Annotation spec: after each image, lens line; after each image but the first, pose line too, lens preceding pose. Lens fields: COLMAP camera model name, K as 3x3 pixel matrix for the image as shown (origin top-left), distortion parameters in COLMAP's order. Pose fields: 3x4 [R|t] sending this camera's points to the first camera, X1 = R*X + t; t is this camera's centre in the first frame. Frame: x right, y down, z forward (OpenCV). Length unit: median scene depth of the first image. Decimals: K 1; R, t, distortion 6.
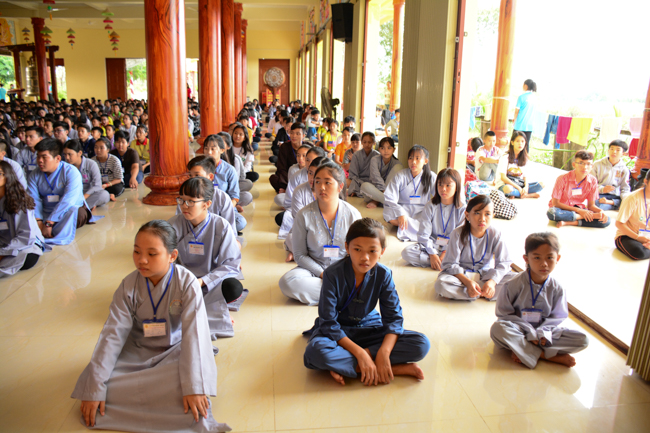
lens RADIAL K [[518.6, 0, 320.1], [0, 518.6, 220.1], [0, 0, 1]] dist [-0.132691, 0.071038]
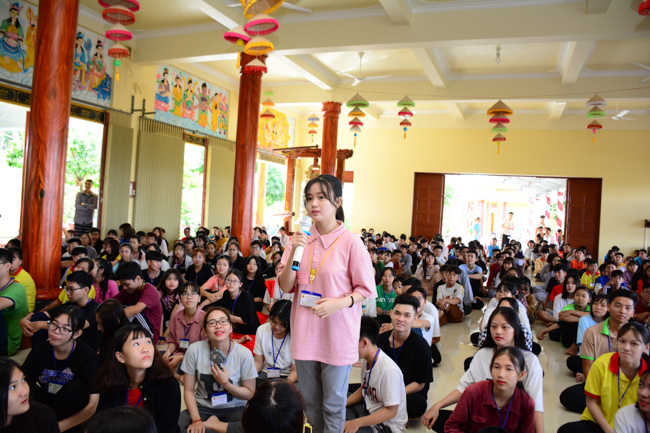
lens RADIAL K [[518.6, 0, 330.2], [0, 518.6, 212.3], [0, 0, 1]] dist [-0.132691, 0.071038]
pose [[0.900762, 0.027900, -0.433417, -0.248661], [-0.141161, 0.962561, -0.231409, -0.108491], [0.410734, 0.269626, 0.870976, 0.406427]]
